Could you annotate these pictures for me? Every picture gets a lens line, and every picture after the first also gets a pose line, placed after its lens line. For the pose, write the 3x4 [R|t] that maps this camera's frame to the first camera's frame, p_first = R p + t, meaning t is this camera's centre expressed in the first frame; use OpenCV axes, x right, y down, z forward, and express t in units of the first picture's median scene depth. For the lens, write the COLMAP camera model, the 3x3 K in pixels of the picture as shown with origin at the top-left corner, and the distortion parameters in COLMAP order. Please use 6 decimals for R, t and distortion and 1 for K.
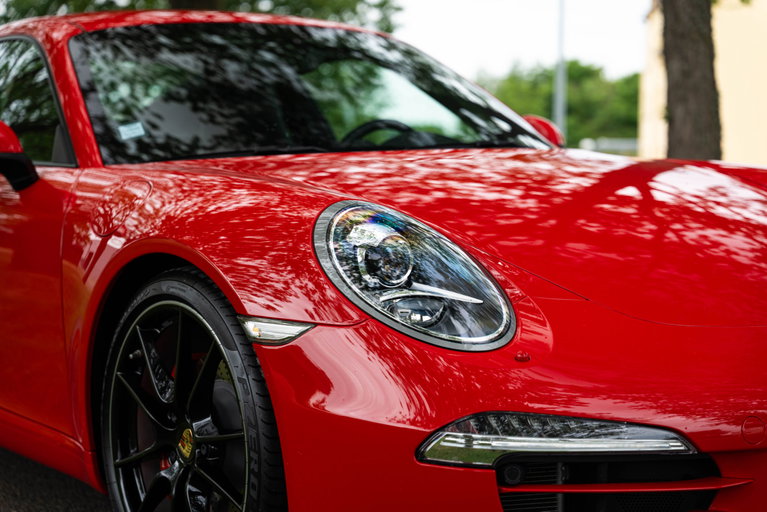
lens RADIAL K [[1510.2, 0, 383.5], [0, 1510.2, 256.0], [0, 0, 1]] dist [0.416953, 0.138954]
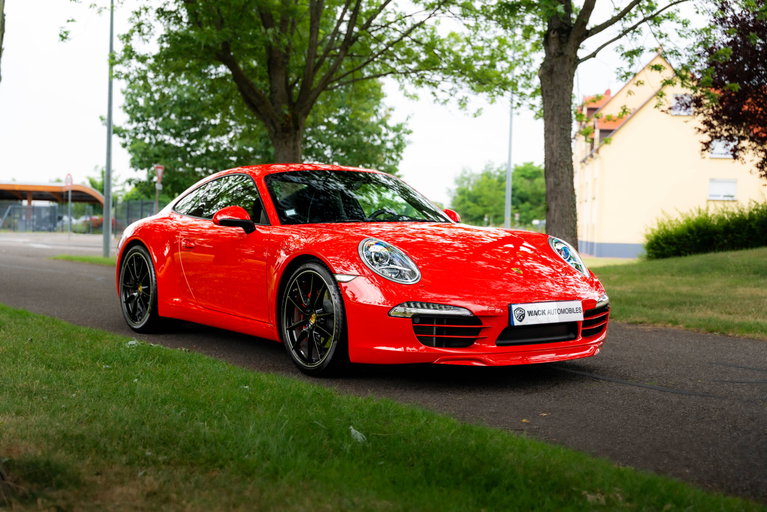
lens RADIAL K [[1039.3, 0, 383.5], [0, 1039.3, 256.0], [0, 0, 1]] dist [-0.005226, -0.001929]
pose [[0.999675, 0.020031, -0.015776, 0.037323], [-0.020582, 0.999156, -0.035554, 0.071469], [0.015050, 0.035867, 0.999243, -1.038267]]
